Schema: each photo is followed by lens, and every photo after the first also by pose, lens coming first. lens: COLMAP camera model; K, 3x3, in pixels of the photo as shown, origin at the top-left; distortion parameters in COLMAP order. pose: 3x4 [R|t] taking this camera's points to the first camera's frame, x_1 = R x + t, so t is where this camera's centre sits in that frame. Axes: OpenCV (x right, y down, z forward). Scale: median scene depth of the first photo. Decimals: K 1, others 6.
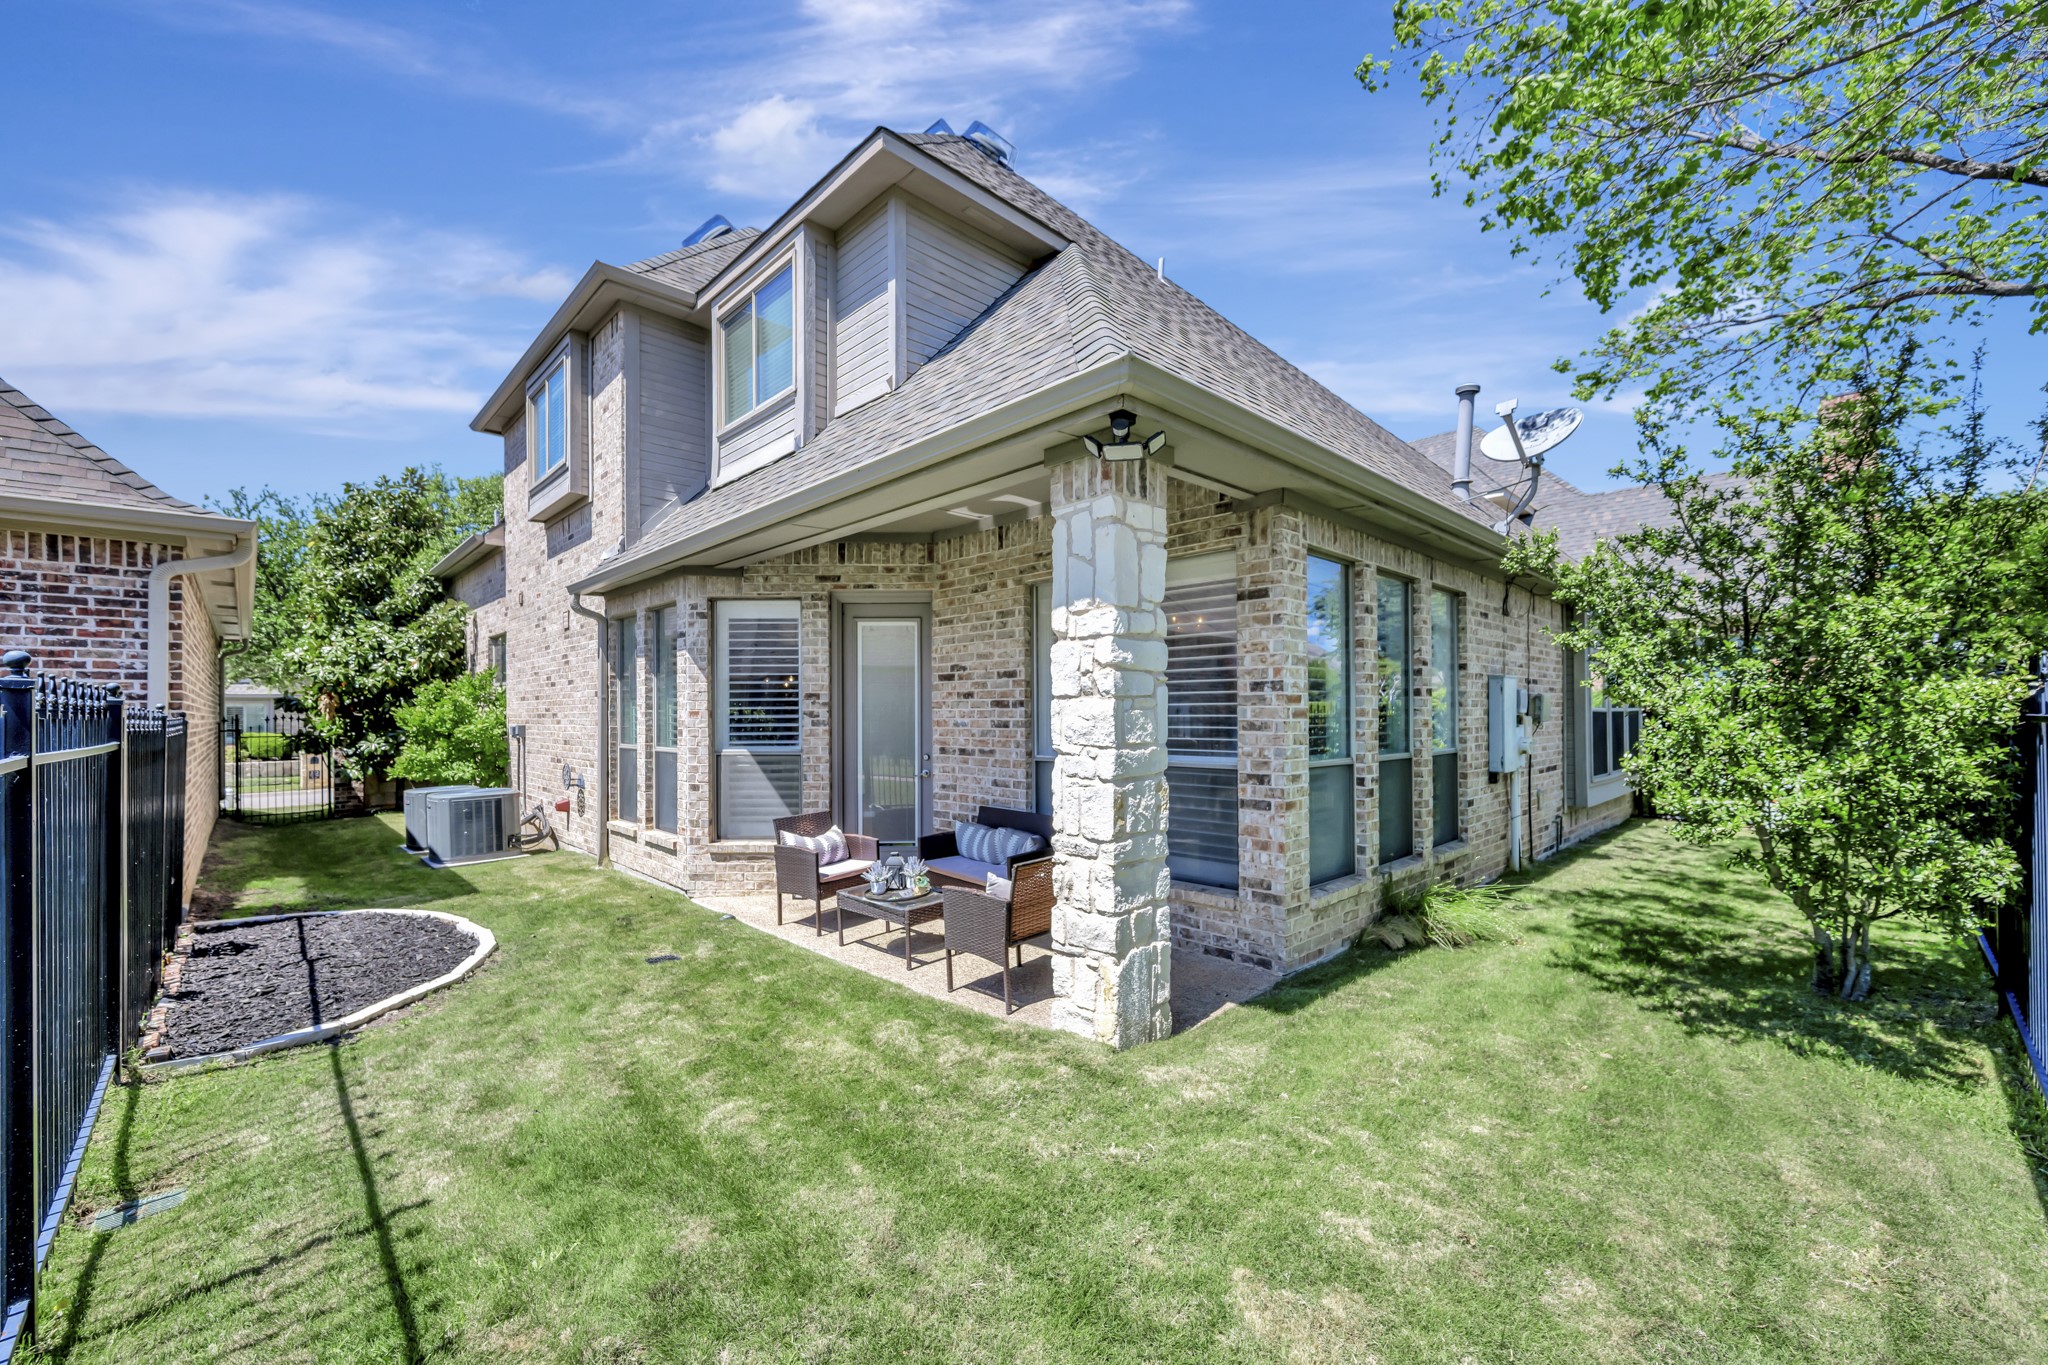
lens RADIAL K [[823.3, 0, 1022.5], [0, 823.3, 700.8], [0, 0, 1]] dist [-0.000716, -0.000724]
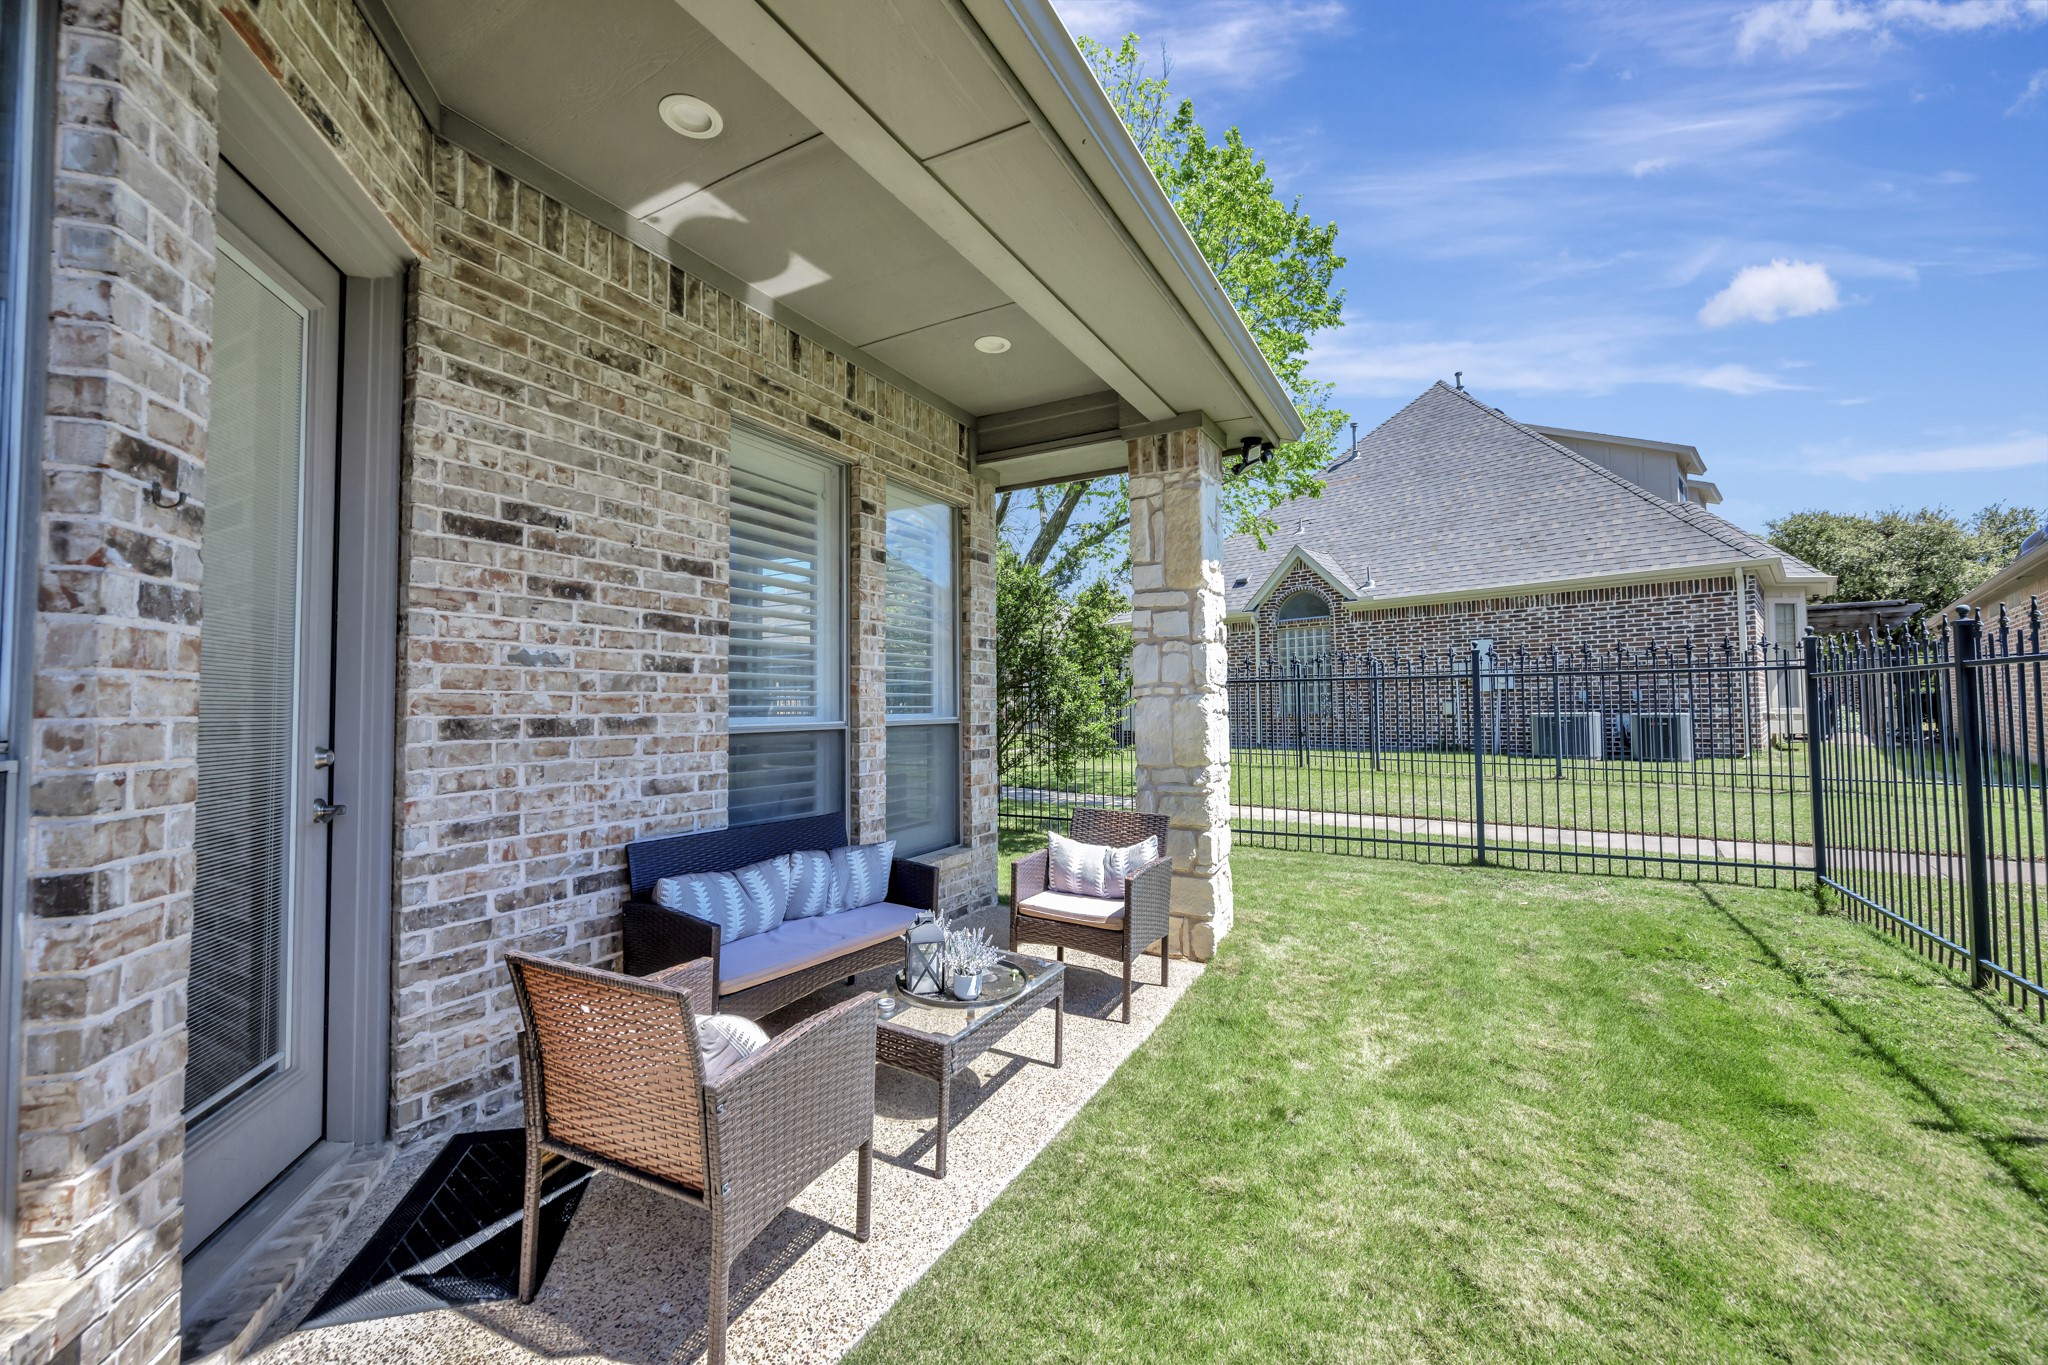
lens RADIAL K [[823.3, 0, 1020.5], [0, 823.3, 680.4], [0, 0, 1]] dist [-0.000716, -0.000724]
pose [[-0.309397, 0.045452, 0.949846, -0.546826], [-0.000445, 0.998850, -0.047942, 0.060406], [-0.950933, -0.015256, -0.309021, 0.941976]]
